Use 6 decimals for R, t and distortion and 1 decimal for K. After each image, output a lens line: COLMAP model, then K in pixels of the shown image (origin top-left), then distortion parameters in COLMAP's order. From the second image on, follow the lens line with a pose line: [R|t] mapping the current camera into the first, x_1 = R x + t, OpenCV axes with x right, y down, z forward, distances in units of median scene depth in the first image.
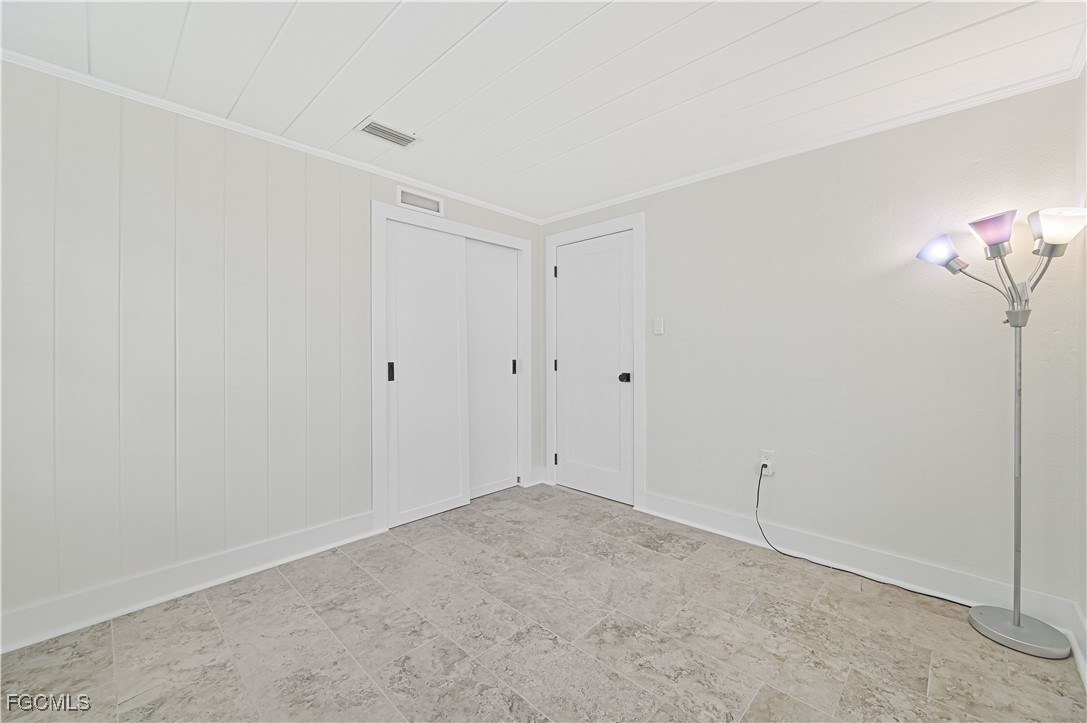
lens RADIAL K [[434.0, 0, 540.3], [0, 434.0, 355.6], [0, 0, 1]] dist [-0.001056, 0.000434]
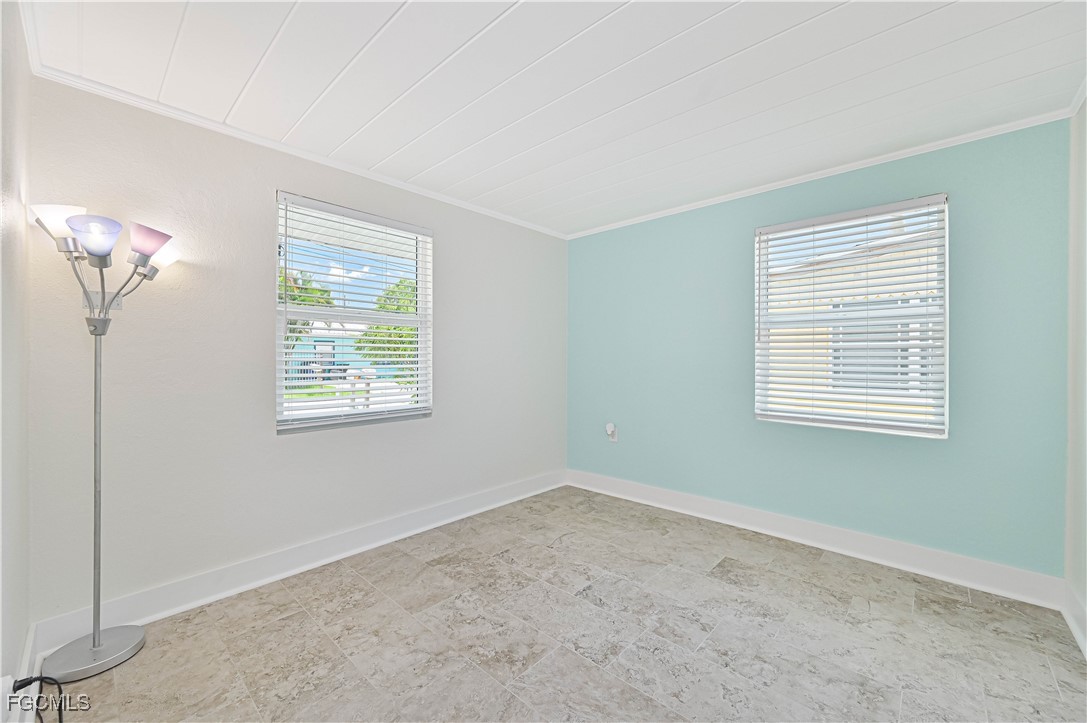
lens RADIAL K [[434.0, 0, 542.9], [0, 434.0, 358.4], [0, 0, 1]] dist [-0.001056, 0.000434]
pose [[-0.999301, 0.000927, -0.037363, 0.149089], [0.000543, 0.999947, 0.010271, -0.024237], [0.037371, 0.010243, -0.999249, 1.992432]]
